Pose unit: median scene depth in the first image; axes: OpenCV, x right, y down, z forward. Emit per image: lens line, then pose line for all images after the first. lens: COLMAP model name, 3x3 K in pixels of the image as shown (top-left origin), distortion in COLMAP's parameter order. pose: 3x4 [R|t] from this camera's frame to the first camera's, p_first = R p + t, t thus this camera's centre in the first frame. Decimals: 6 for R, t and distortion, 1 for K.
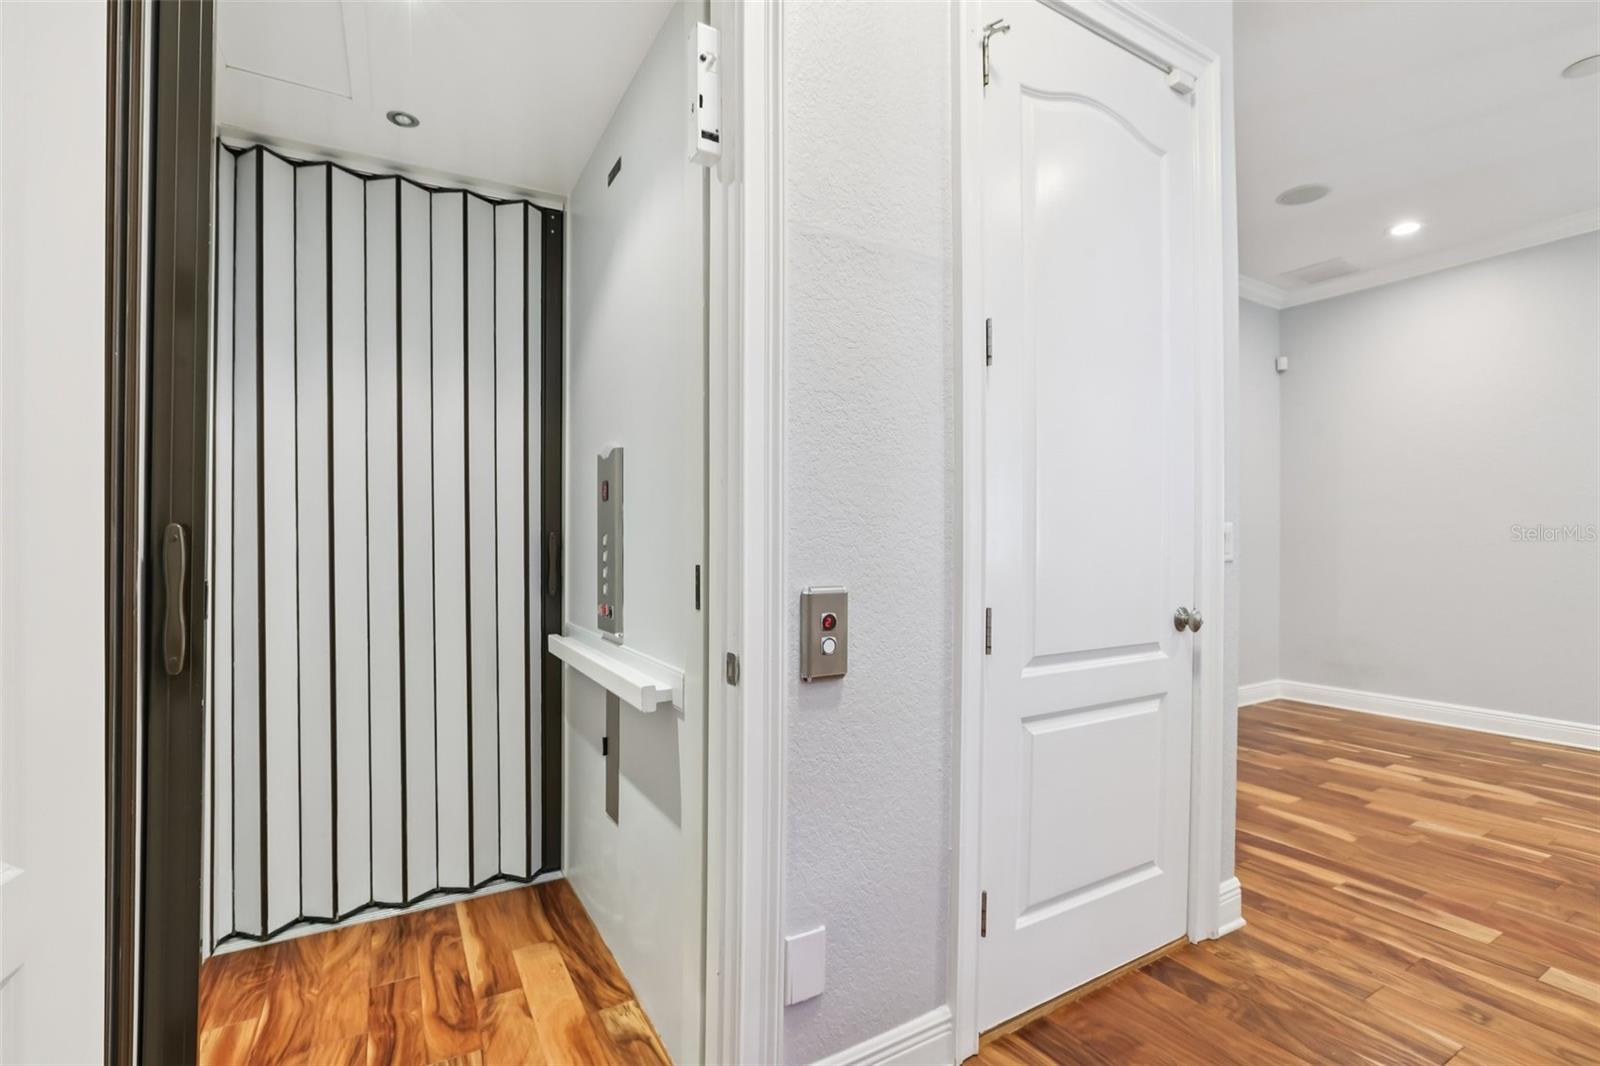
lens RADIAL K [[728.0, 0, 795.0], [0, 728.0, 535.9], [0, 0, 1]] dist [-0.049296, 0.017590]
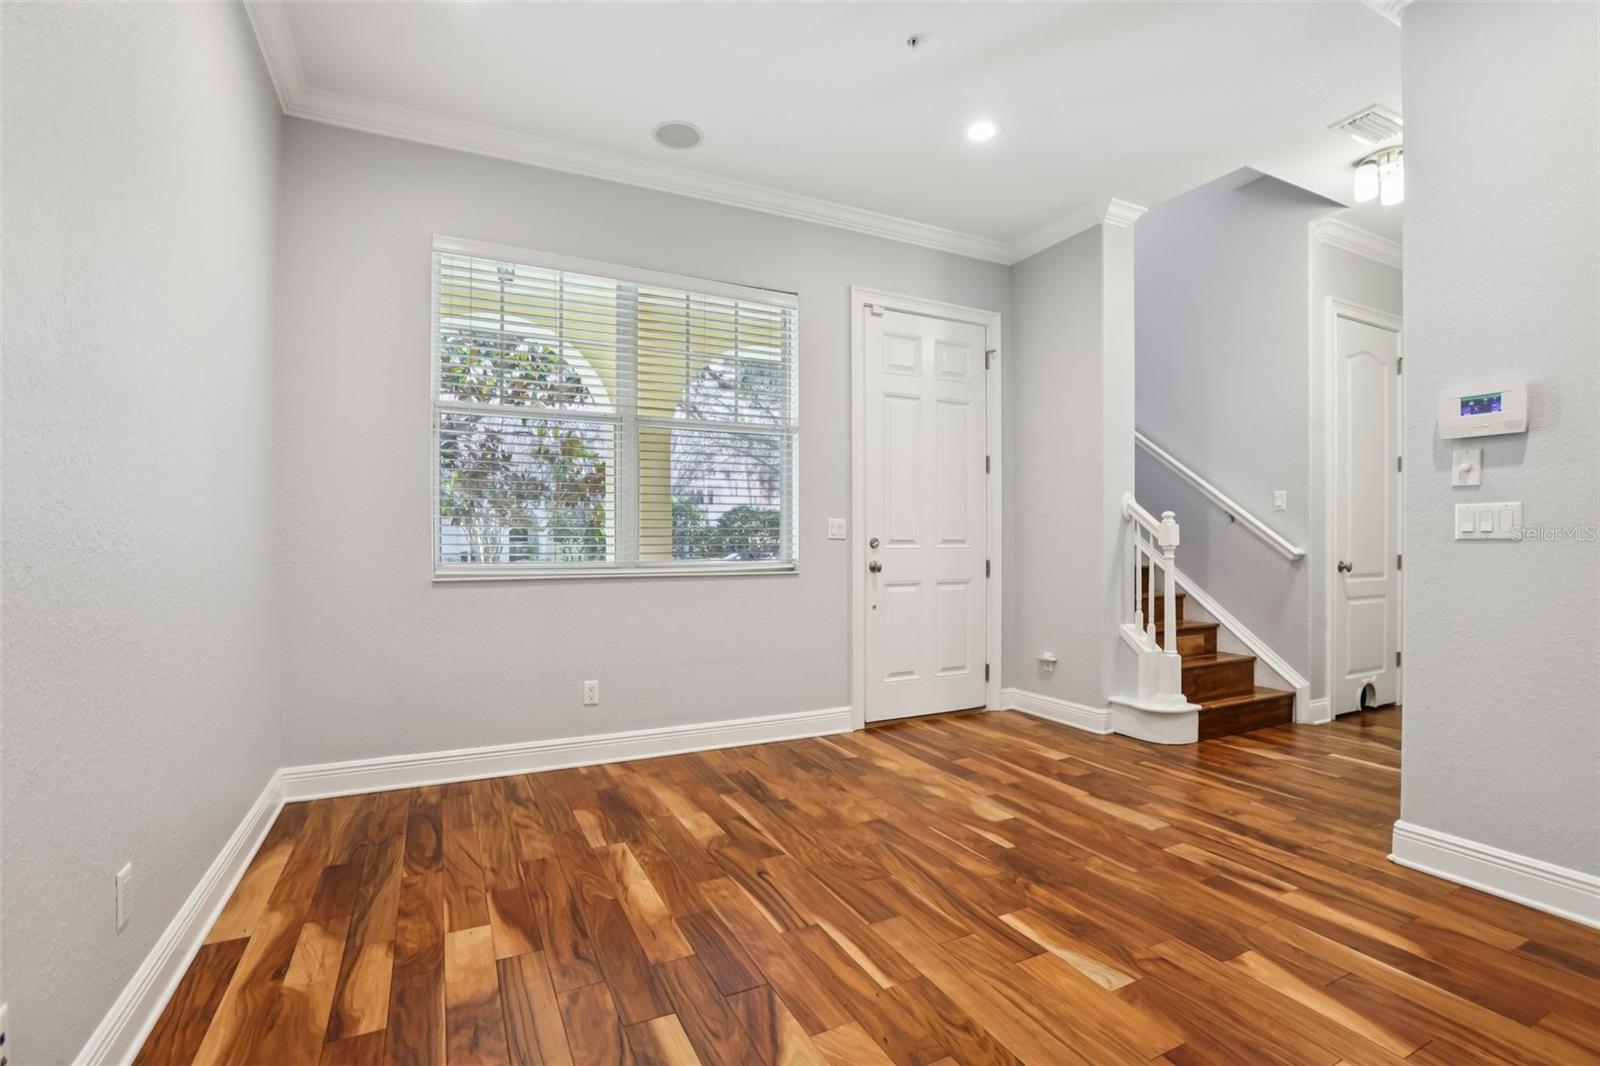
lens RADIAL K [[728.0, 0, 795.9], [0, 728.0, 538.3], [0, 0, 1]] dist [-0.049296, 0.017590]
pose [[-0.998079, -0.009296, 0.061254, 1.052567], [-0.009463, 0.999952, -0.002430, 0.036174], [-0.061228, -0.003005, -0.998119, 1.516629]]
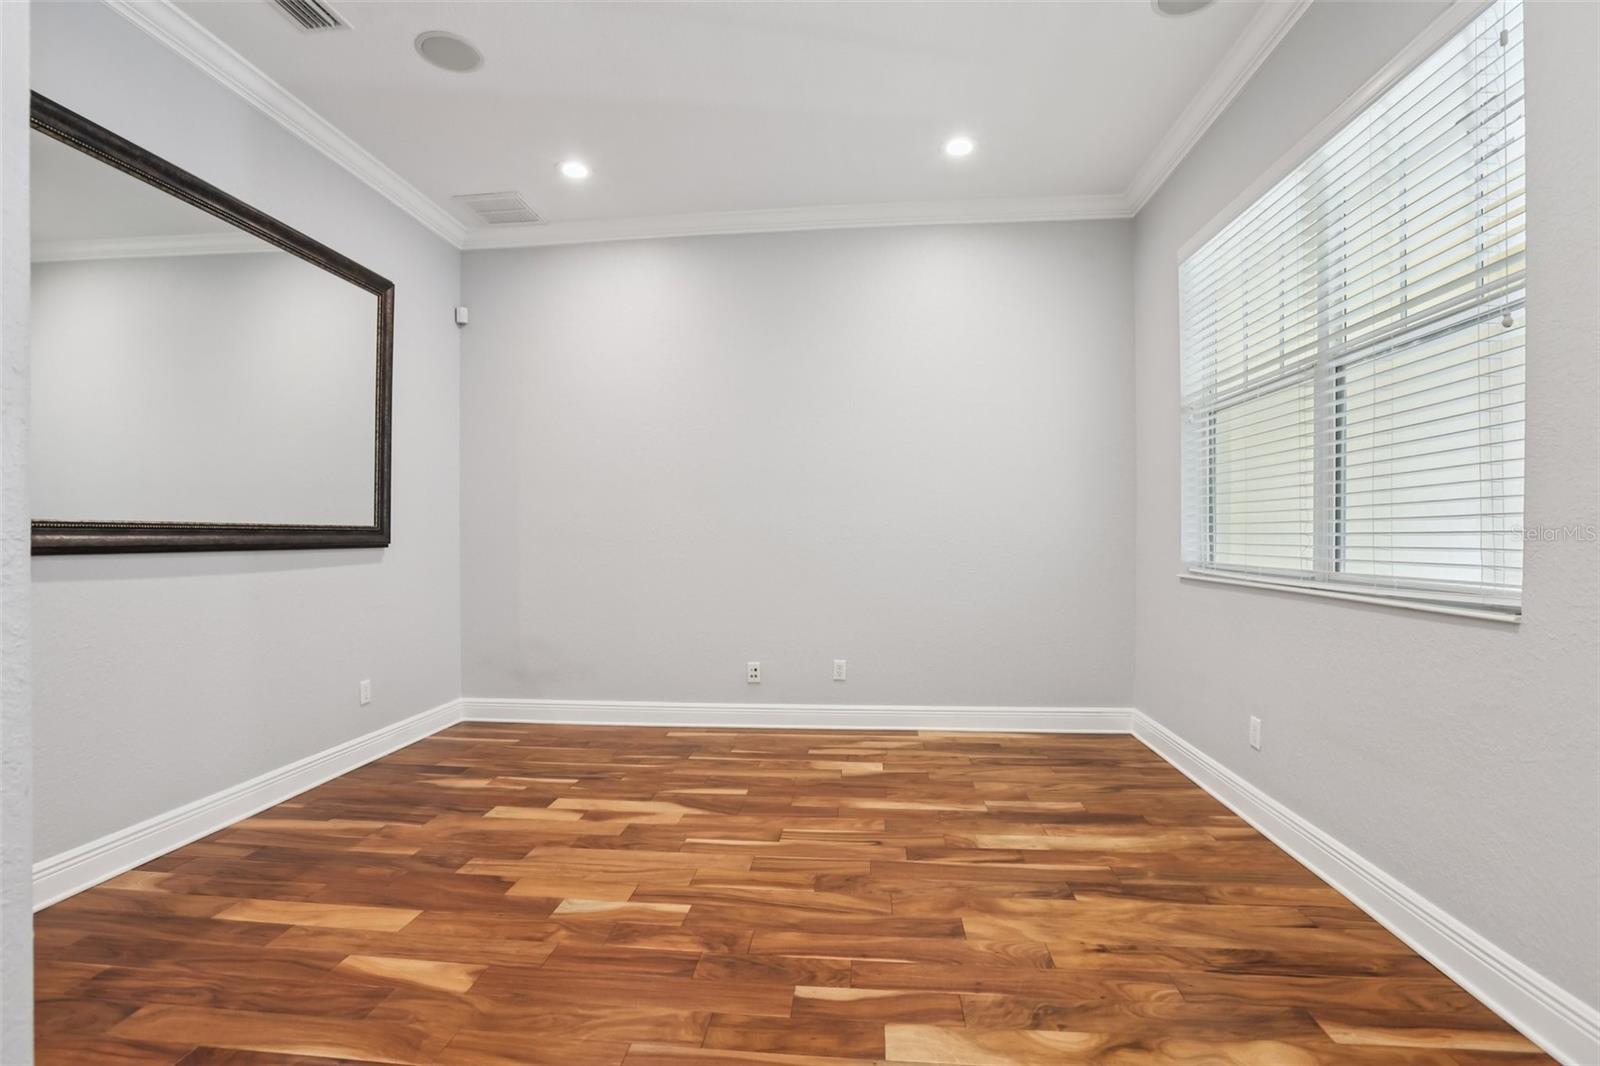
lens RADIAL K [[728.0, 0, 790.4], [0, 728.0, 533.7], [0, 0, 1]] dist [-0.049296, 0.017590]
pose [[0.590189, -0.007953, 0.807226, 0.403276], [0.012393, 0.999923, 0.000791, 0.027507], [-0.807170, 0.009537, 0.590242, 0.350670]]
